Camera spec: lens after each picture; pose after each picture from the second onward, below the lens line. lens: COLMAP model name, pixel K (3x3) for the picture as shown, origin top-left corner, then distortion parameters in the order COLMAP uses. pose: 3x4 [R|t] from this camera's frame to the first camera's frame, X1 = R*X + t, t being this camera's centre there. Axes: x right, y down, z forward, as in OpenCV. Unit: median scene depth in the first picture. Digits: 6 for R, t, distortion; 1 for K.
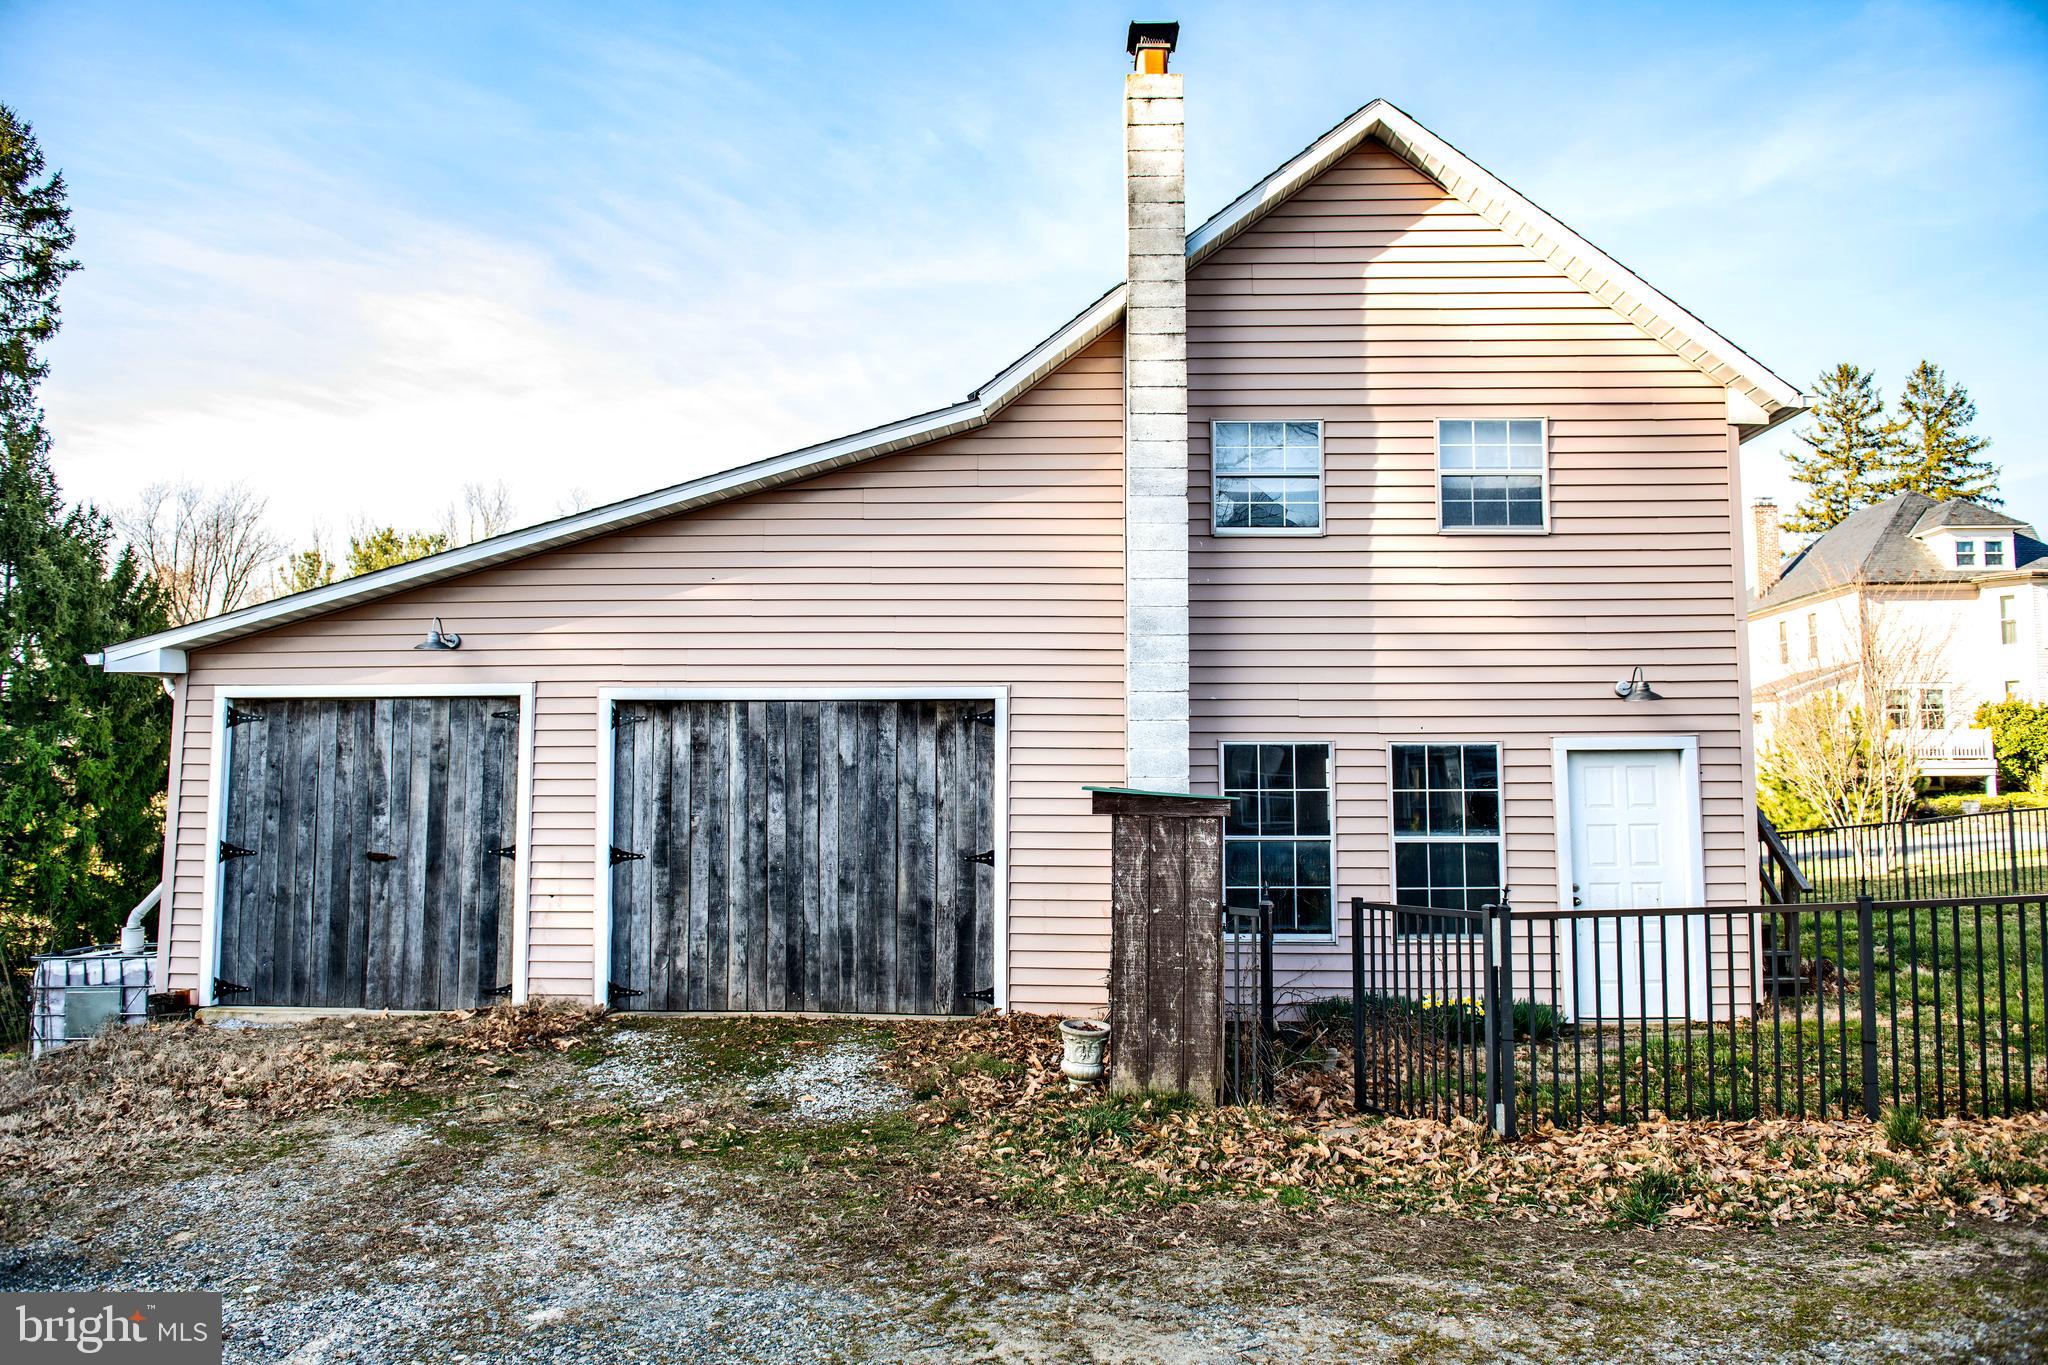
lens RADIAL K [[1412.0, 0, 1023.7], [0, 1412.0, 675.4], [0, 0, 1]] dist [-0.050986, -0.003161]
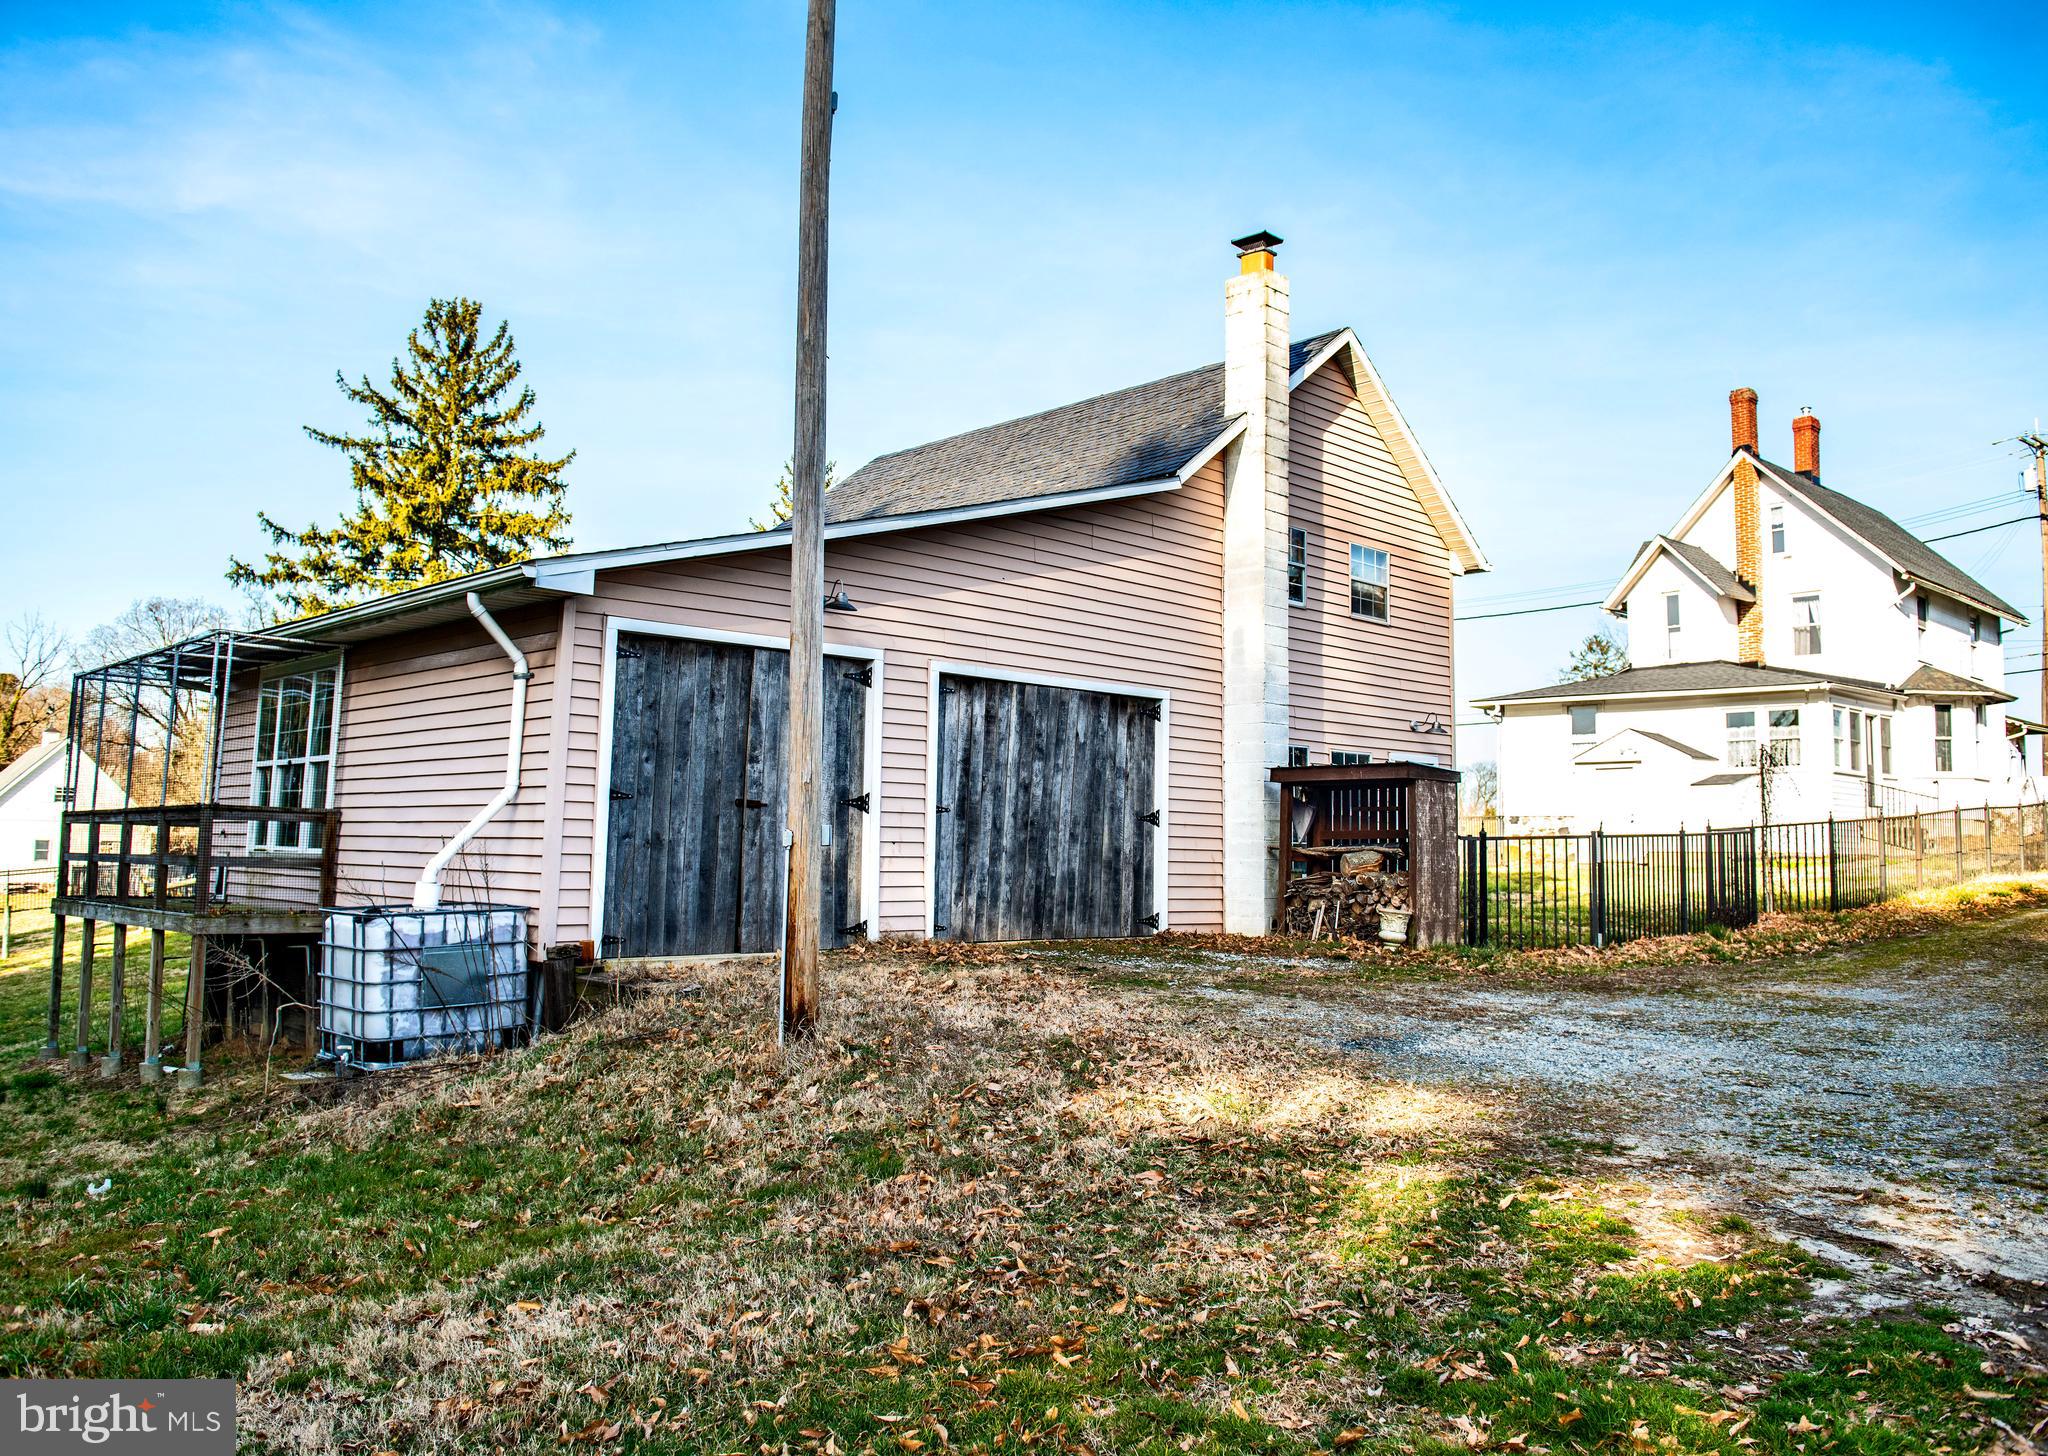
lens RADIAL K [[1585.3, 0, 1026.4], [0, 1585.3, 723.0], [0, 0, 1]] dist [-0.037591, -0.000268]
pose [[0.675851, 0.072598, 0.733454, -1.190867], [-0.072169, 0.996873, -0.032171, 0.095330], [-0.733497, -0.031190, 0.678977, 0.074310]]
